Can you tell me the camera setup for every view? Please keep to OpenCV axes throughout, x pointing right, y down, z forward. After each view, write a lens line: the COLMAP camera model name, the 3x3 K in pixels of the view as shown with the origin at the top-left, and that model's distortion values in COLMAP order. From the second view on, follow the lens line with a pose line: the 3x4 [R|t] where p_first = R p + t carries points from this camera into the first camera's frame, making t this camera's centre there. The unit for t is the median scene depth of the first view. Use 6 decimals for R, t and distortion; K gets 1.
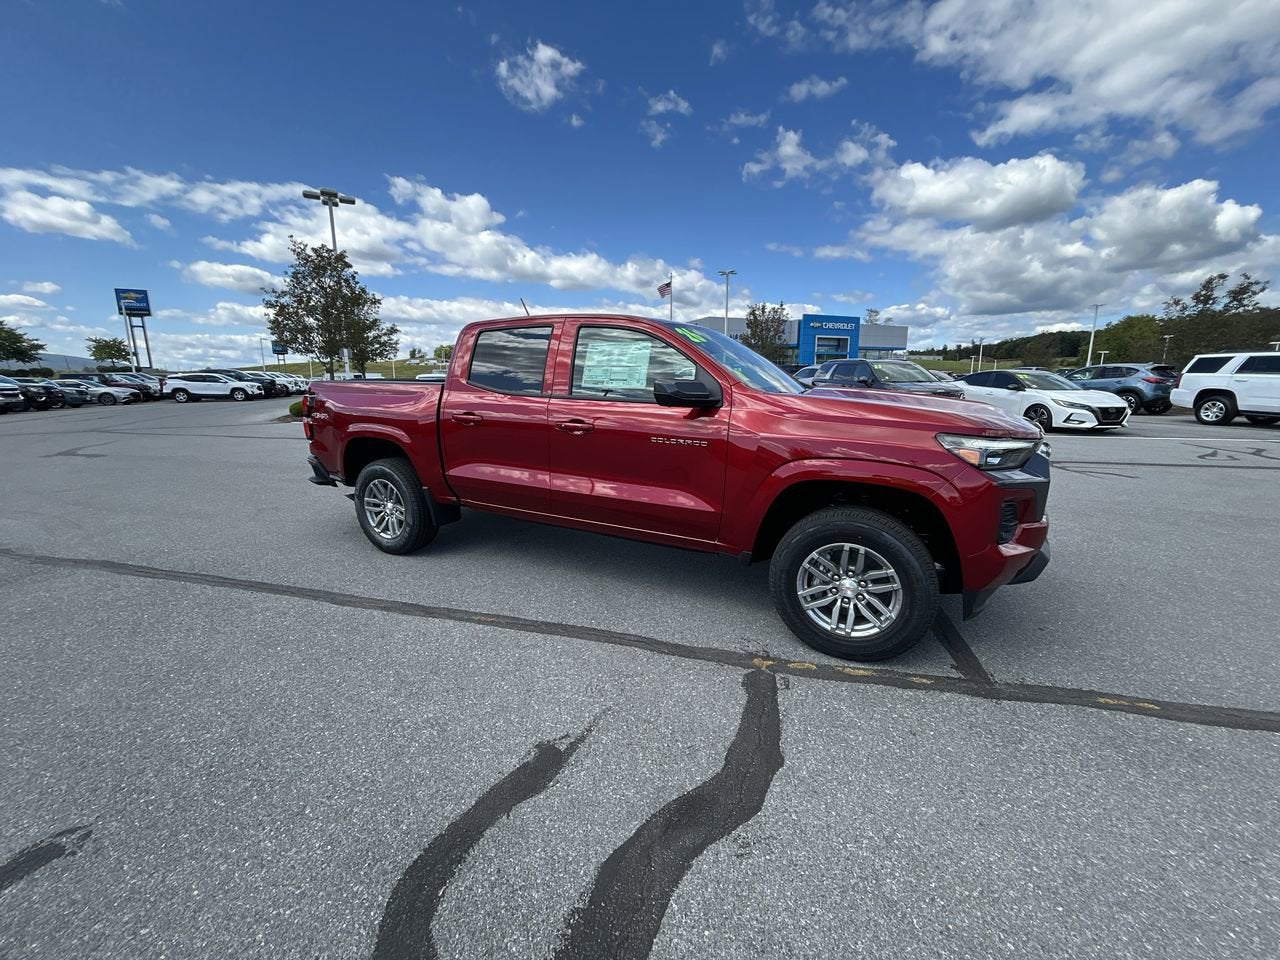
lens RADIAL K [[517.6, 0, 648.2], [0, 517.6, 483.0], [0, 0, 1]] dist [0.002875, 0.000639]
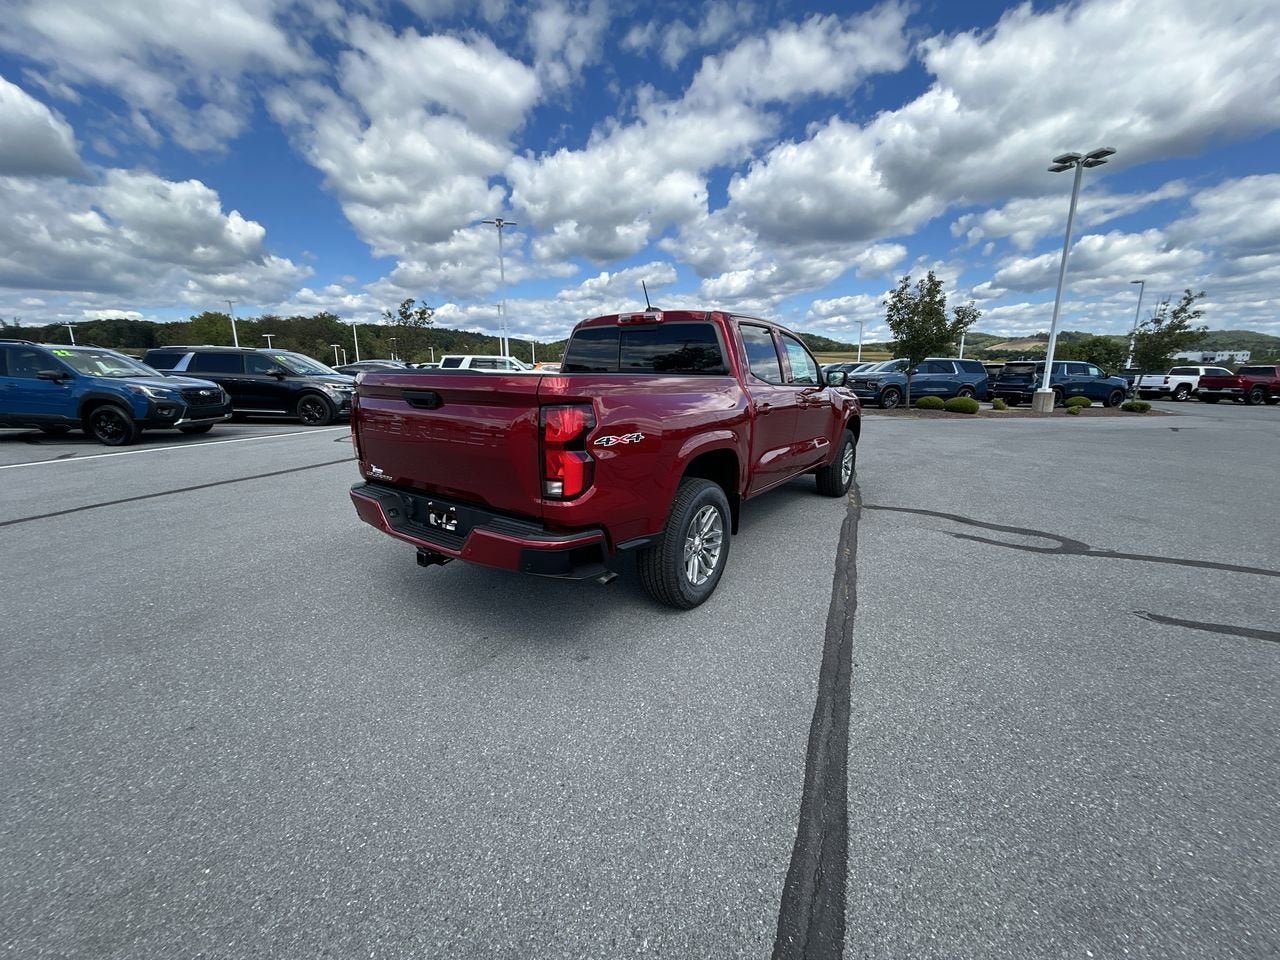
lens RADIAL K [[517.6, 0, 643.2], [0, 517.6, 482.2], [0, 0, 1]] dist [0.002875, 0.000639]
pose [[0.113226, -0.207418, 0.971678, -1.259972], [0.196196, 0.963378, 0.182784, -0.196667], [-0.974006, 0.169943, 0.149774, 0.995671]]
